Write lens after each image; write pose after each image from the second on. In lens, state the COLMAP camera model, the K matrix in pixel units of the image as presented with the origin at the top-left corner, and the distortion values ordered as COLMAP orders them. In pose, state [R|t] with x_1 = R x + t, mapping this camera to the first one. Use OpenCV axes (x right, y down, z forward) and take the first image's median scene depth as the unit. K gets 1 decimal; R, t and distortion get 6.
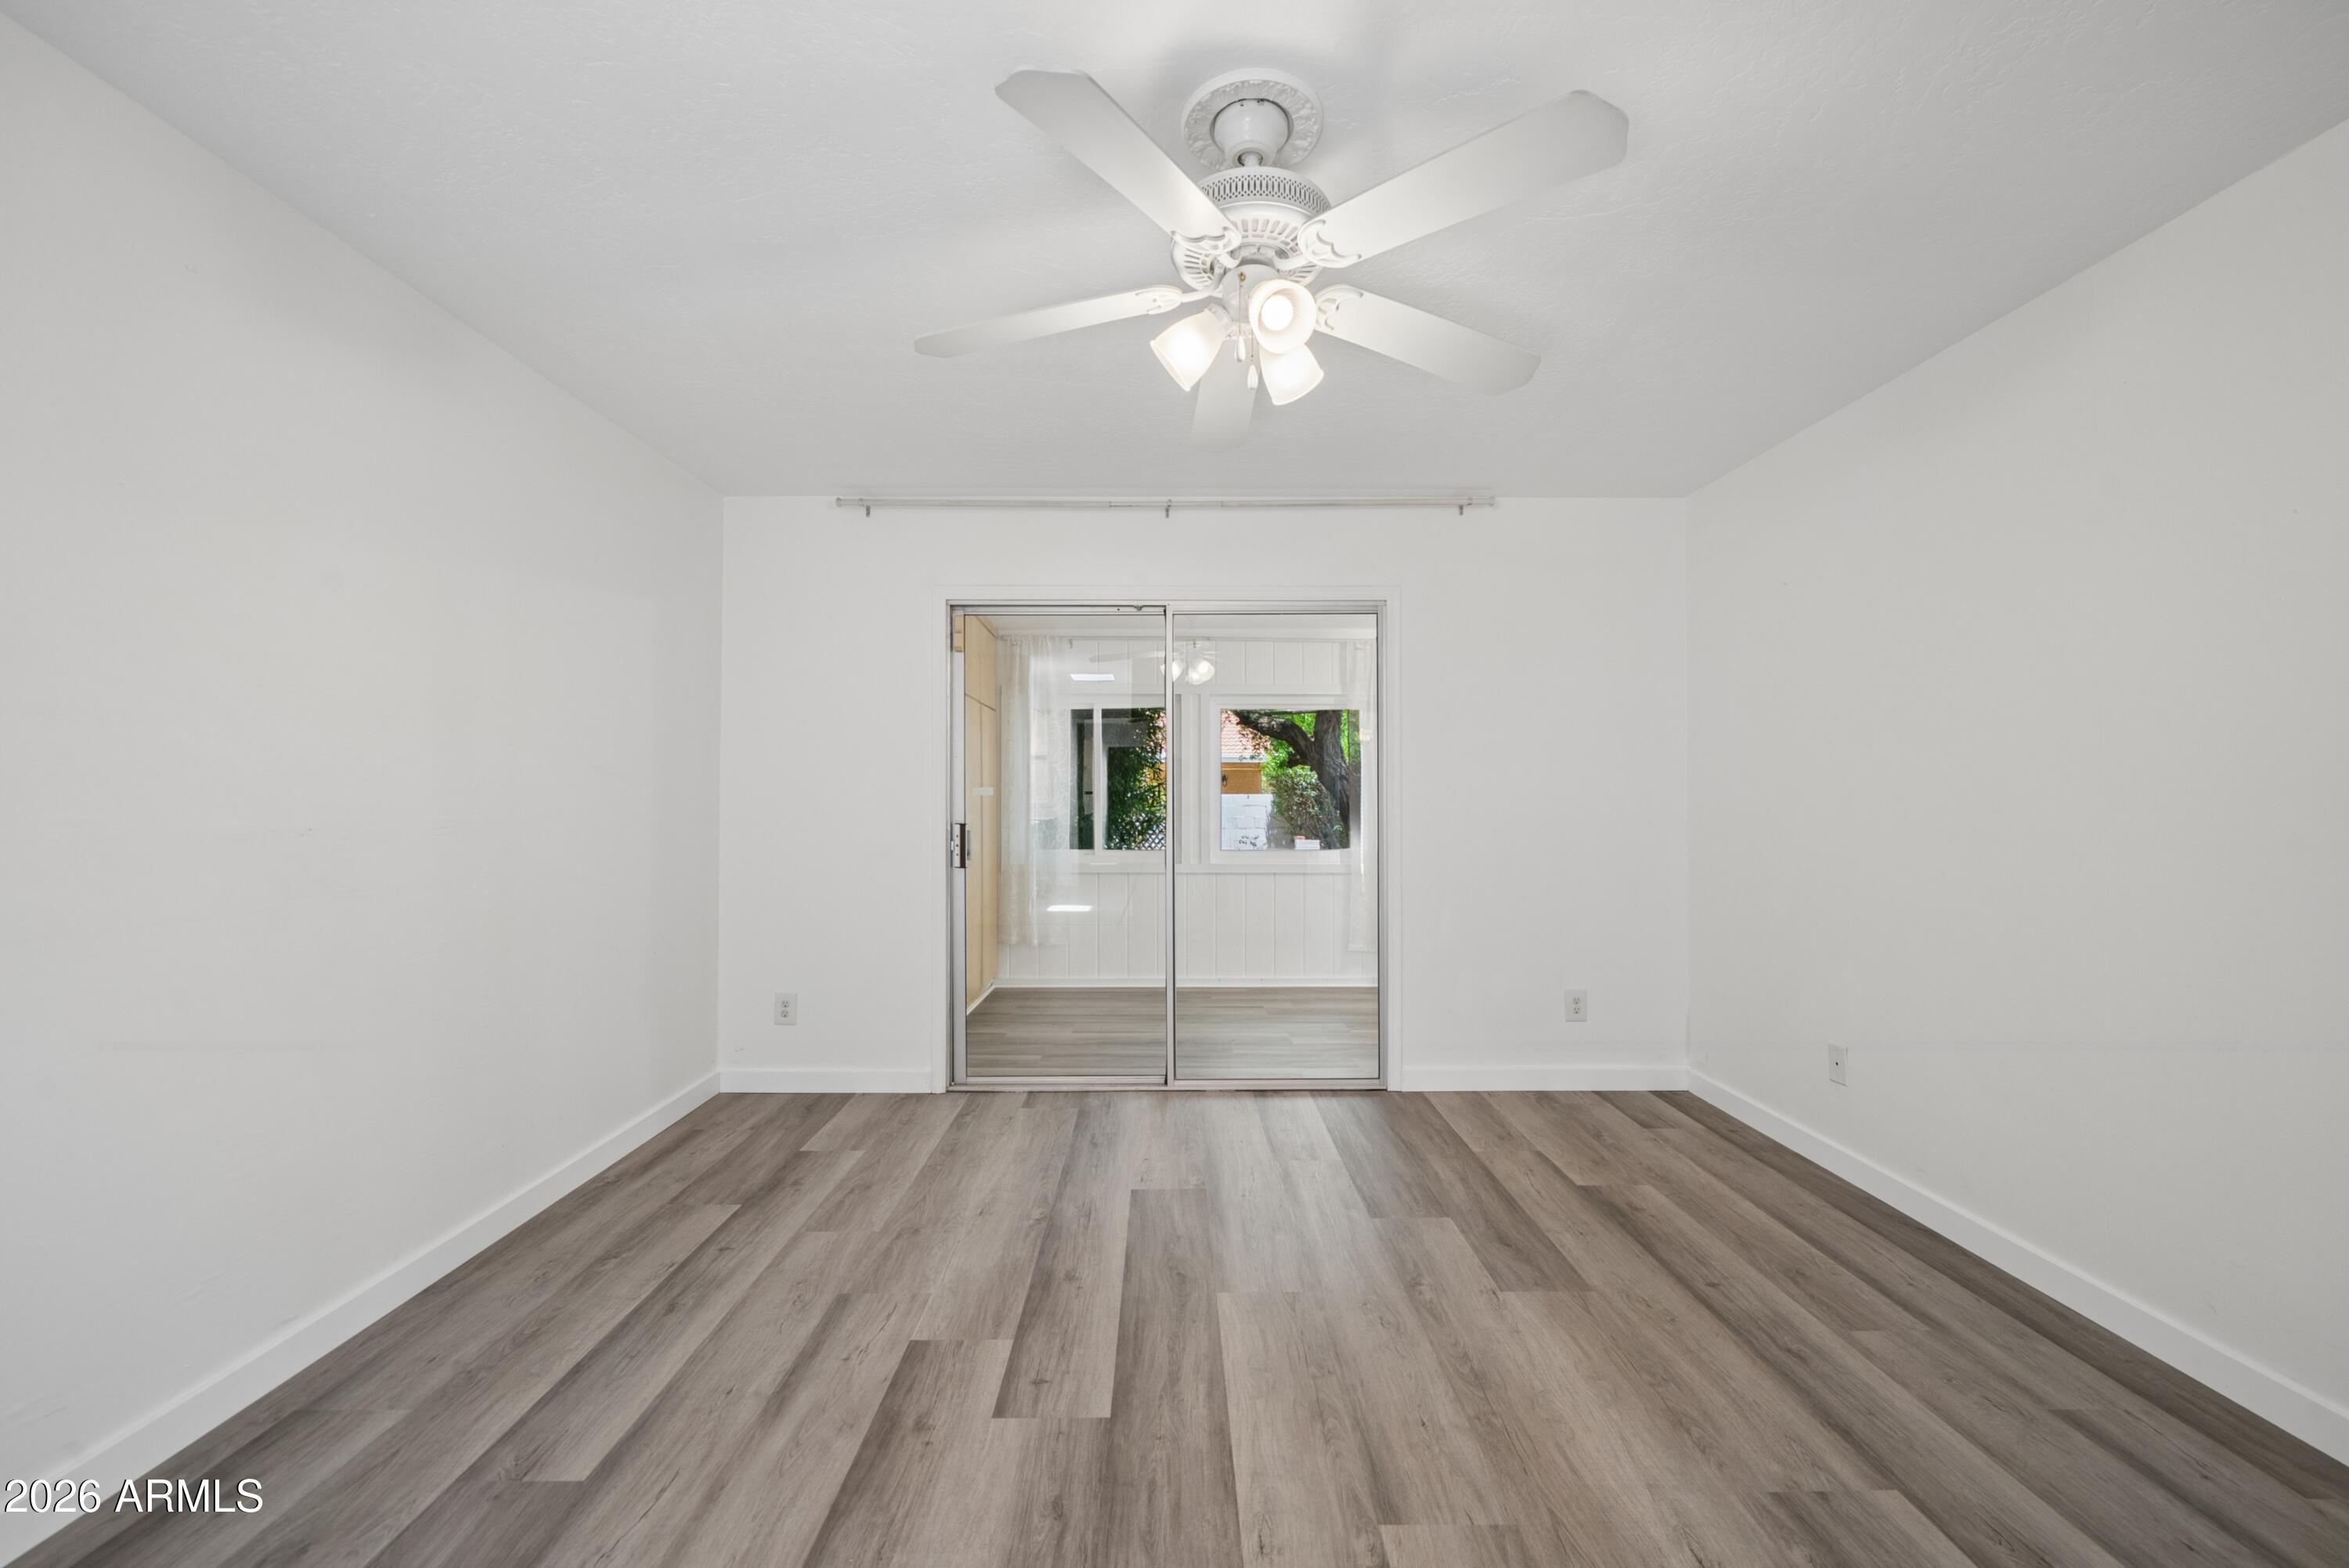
lens RADIAL K [[933.5, 0, 1174.5], [0, 933.5, 784.0], [0, 0, 1]] dist [0.000503, 0.000032]
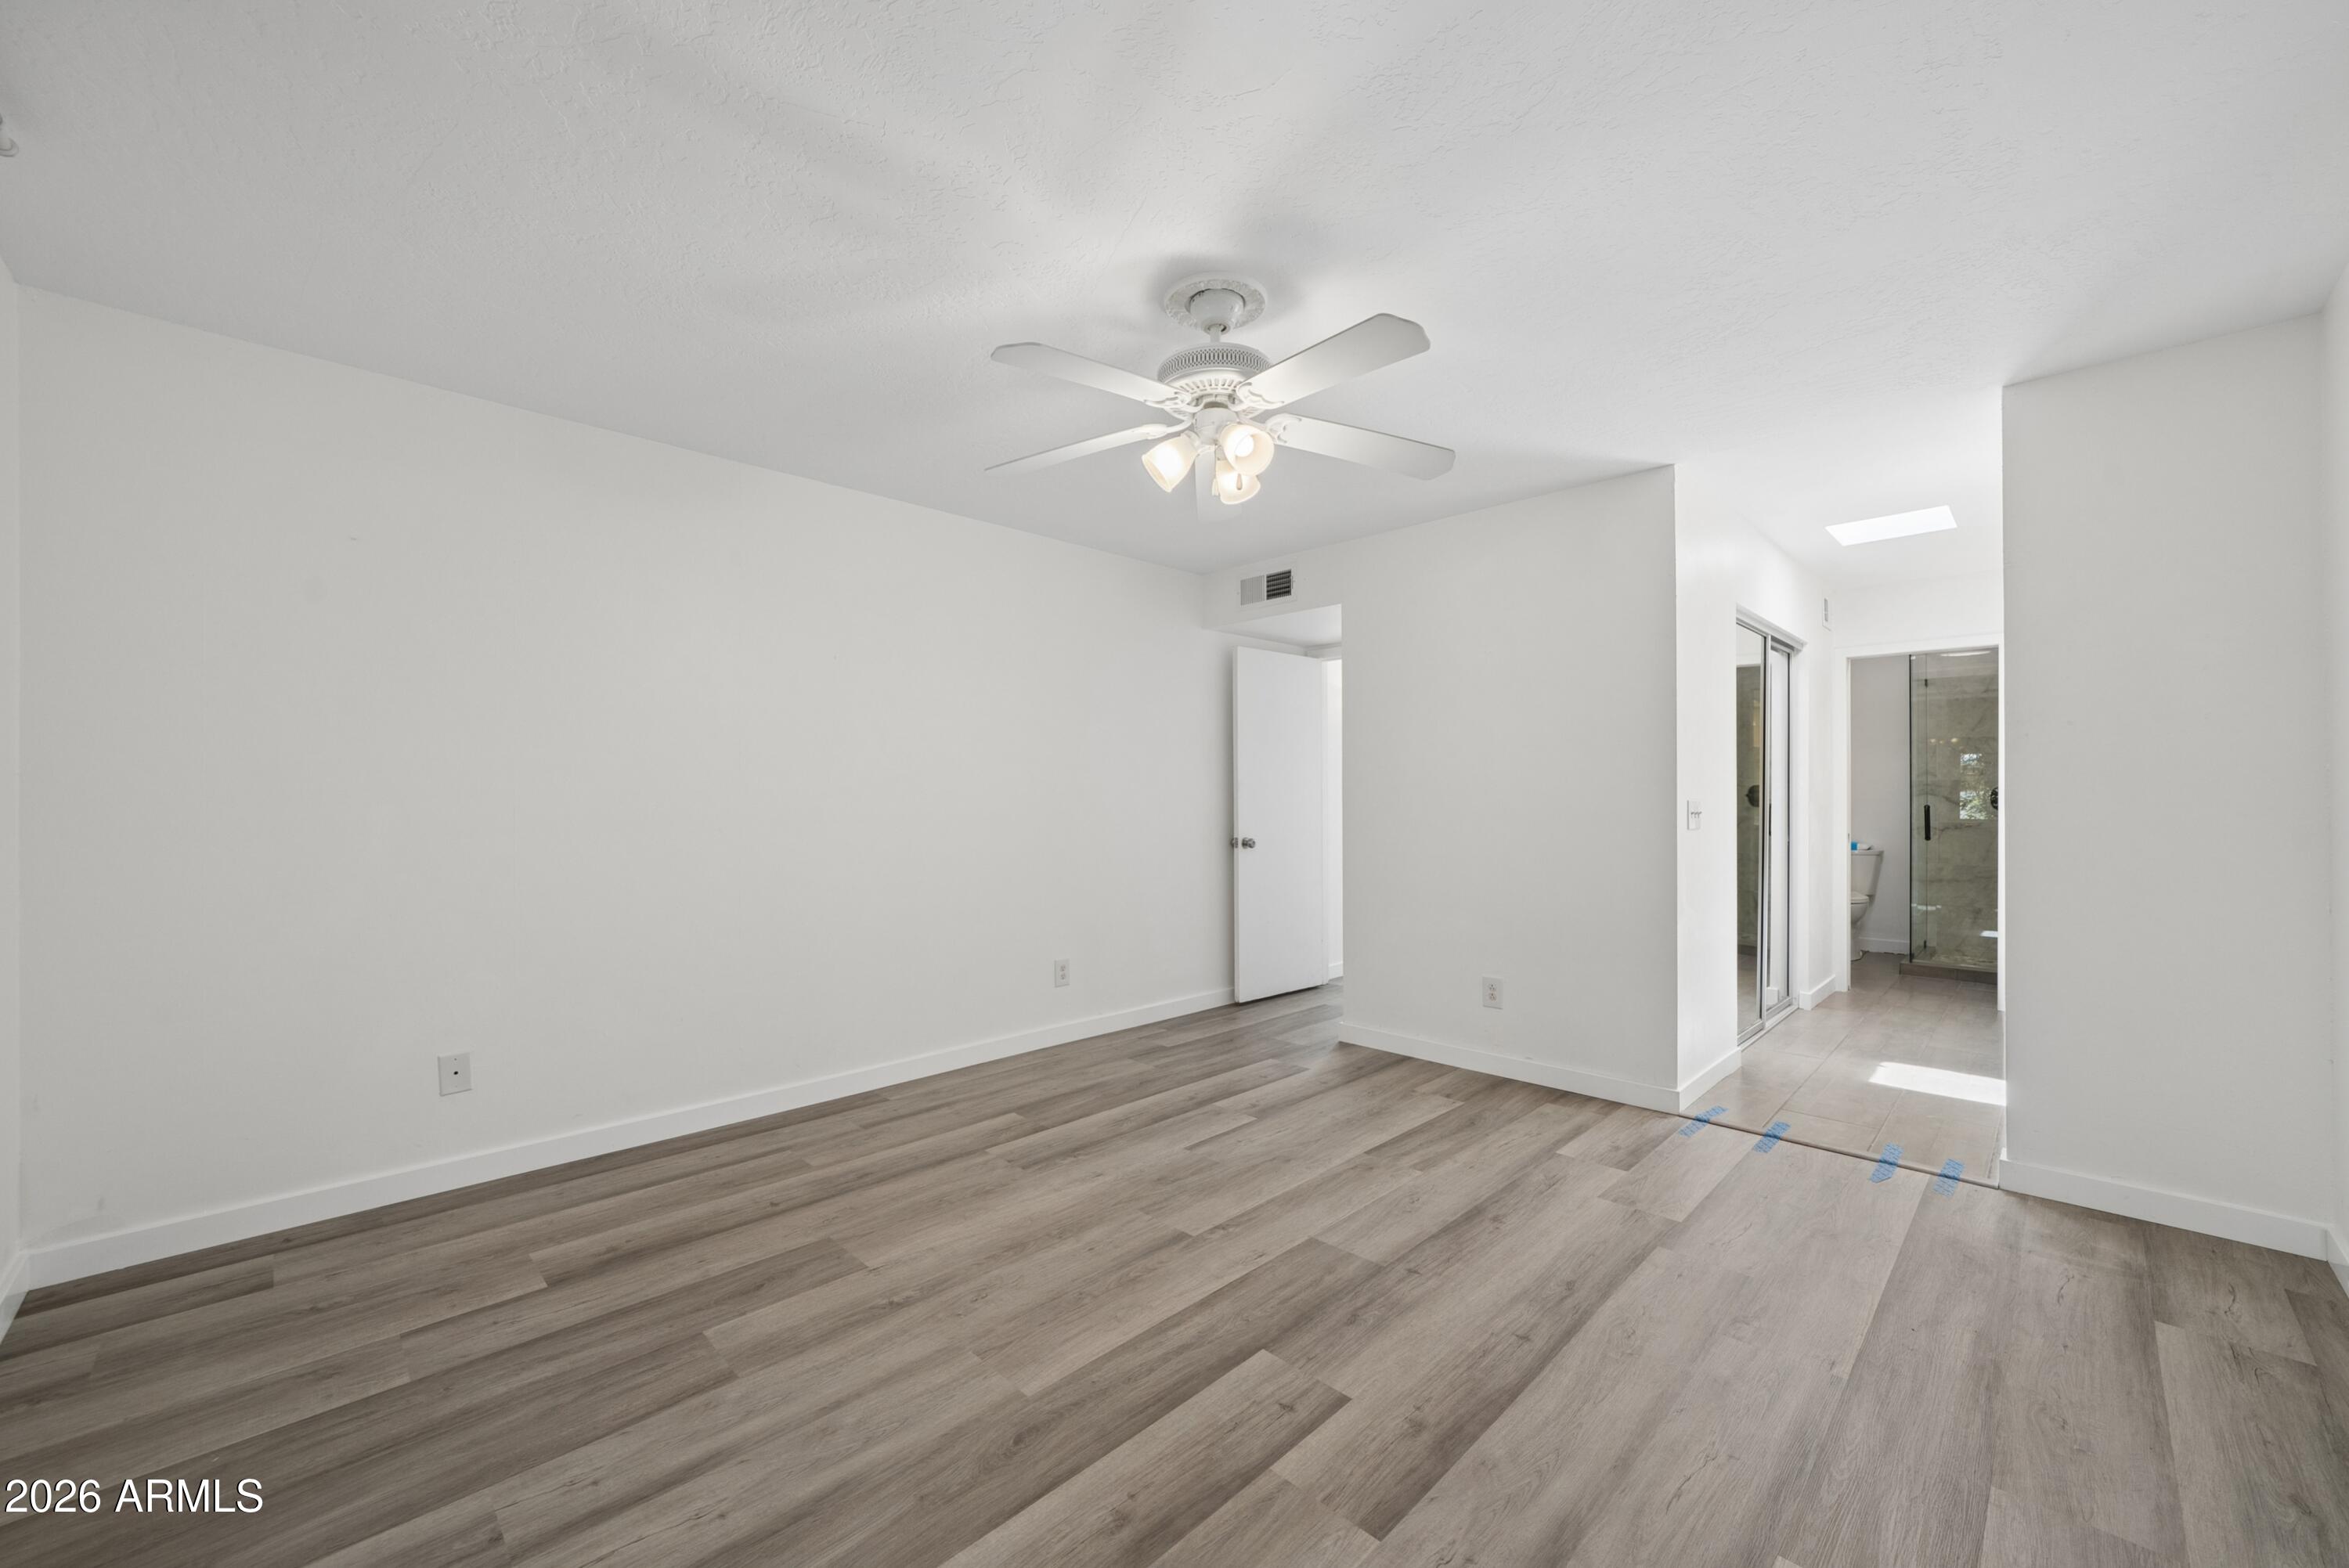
lens RADIAL K [[889.1, 0, 1170.5], [0, 889.1, 792.4], [0, 0, 1]] dist [-0.011438, 0.000129]
pose [[-0.693572, 0.004514, 0.720373, -0.709660], [-0.007759, 0.999876, -0.013736, 0.024216], [-0.720346, -0.015117, -0.693451, 1.705782]]
